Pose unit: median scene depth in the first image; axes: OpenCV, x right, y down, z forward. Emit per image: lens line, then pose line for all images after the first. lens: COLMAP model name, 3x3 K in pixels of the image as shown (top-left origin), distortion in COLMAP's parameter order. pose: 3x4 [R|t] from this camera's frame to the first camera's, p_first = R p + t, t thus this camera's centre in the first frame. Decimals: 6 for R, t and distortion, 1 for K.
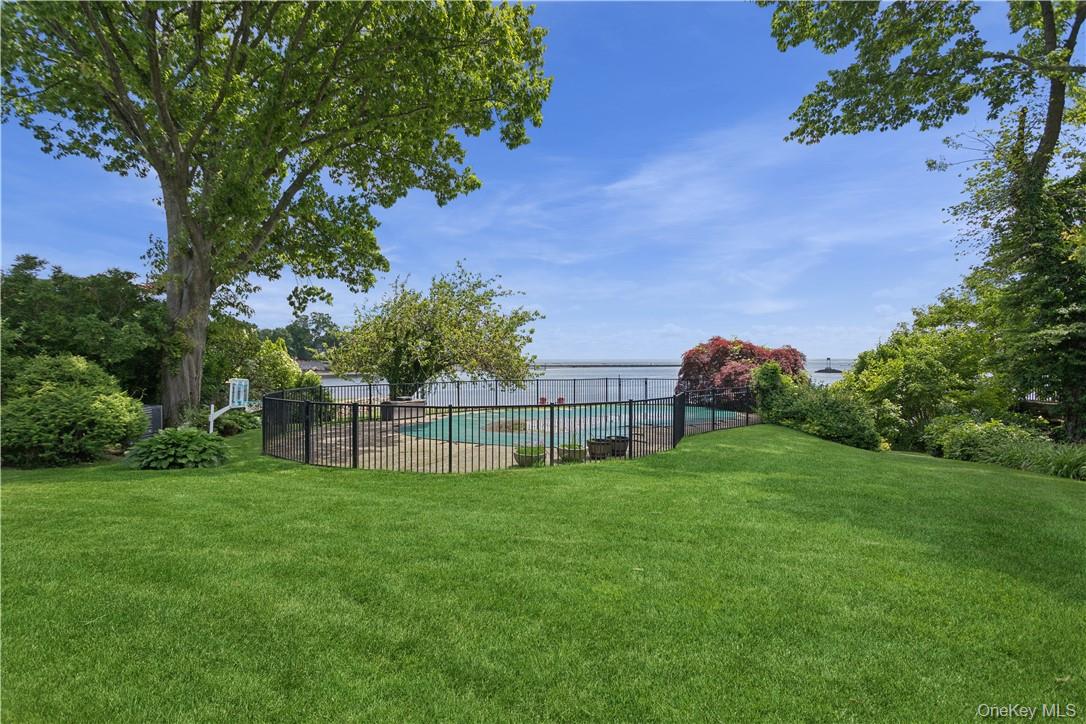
lens RADIAL K [[522.9, 0, 537.9], [0, 522.9, 357.5], [0, 0, 1]] dist [0.003611, 0.000600]
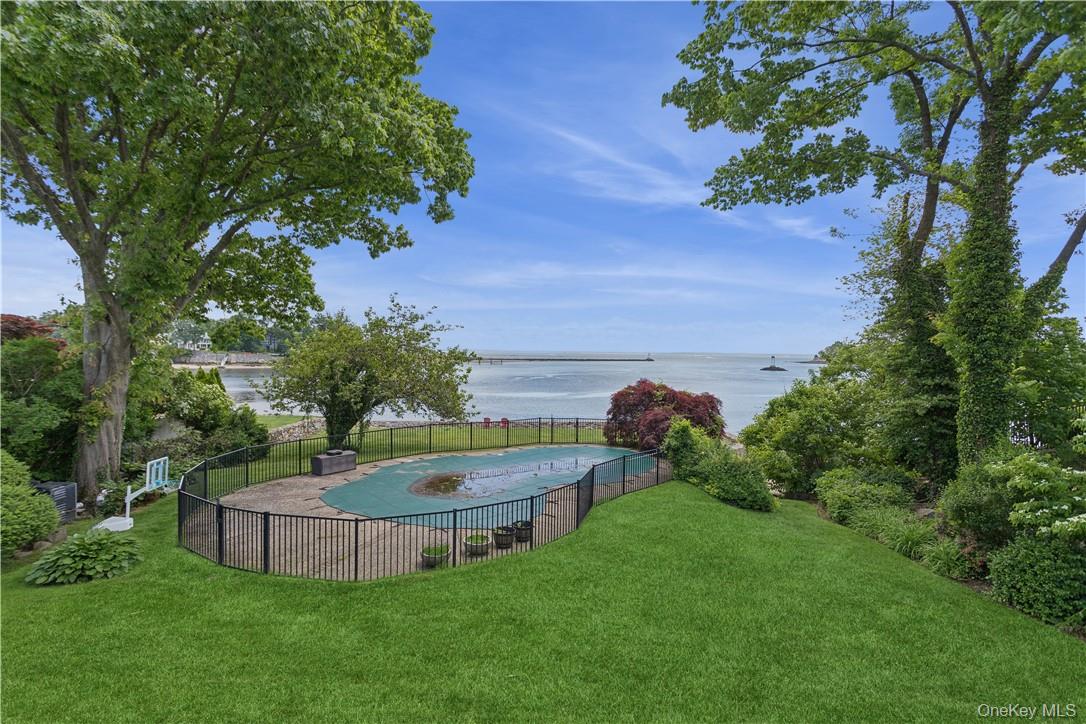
lens RADIAL K [[522.9, 0, 537.9], [0, 522.9, 357.5], [0, 0, 1]] dist [0.003611, 0.000600]
pose [[0.996715, 0.009019, 0.080484, 0.060940], [-0.010466, 0.999791, 0.017579, -0.139252], [-0.080308, -0.018363, 0.996601, -0.049880]]
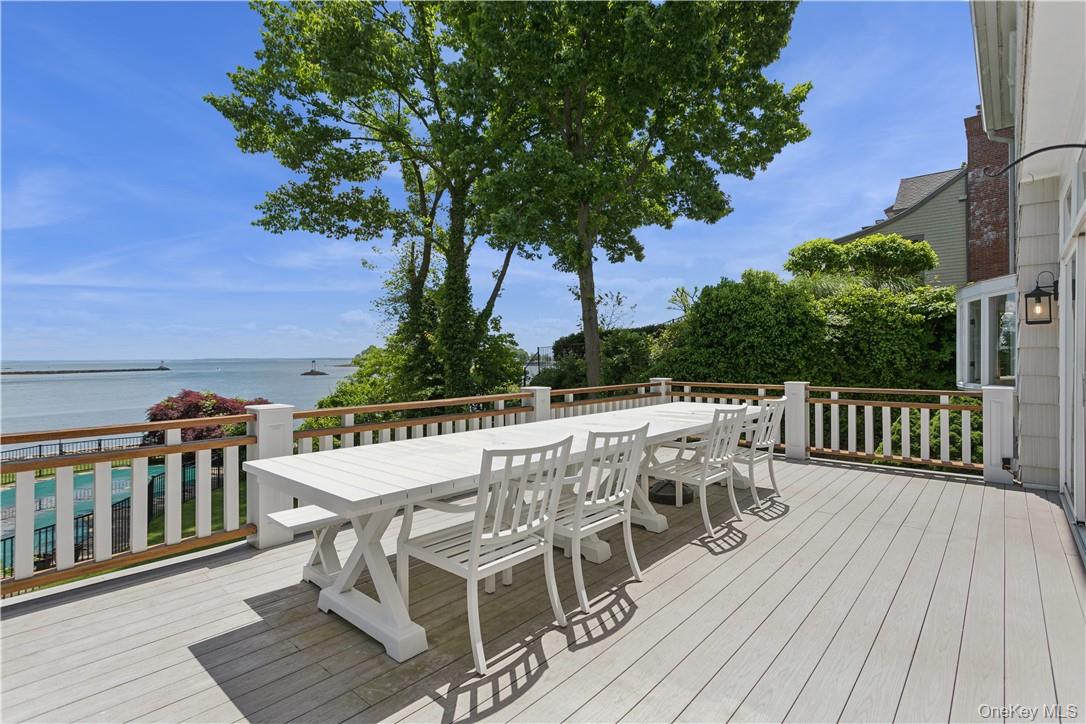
lens RADIAL K [[522.9, 0, 537.9], [0, 522.9, 357.5], [0, 0, 1]] dist [0.003611, 0.000600]
pose [[0.607676, -0.010751, 0.794112, -0.070552], [0.011423, 0.999923, 0.004797, -0.139463], [-0.794103, 0.006156, 0.607752, -0.217917]]
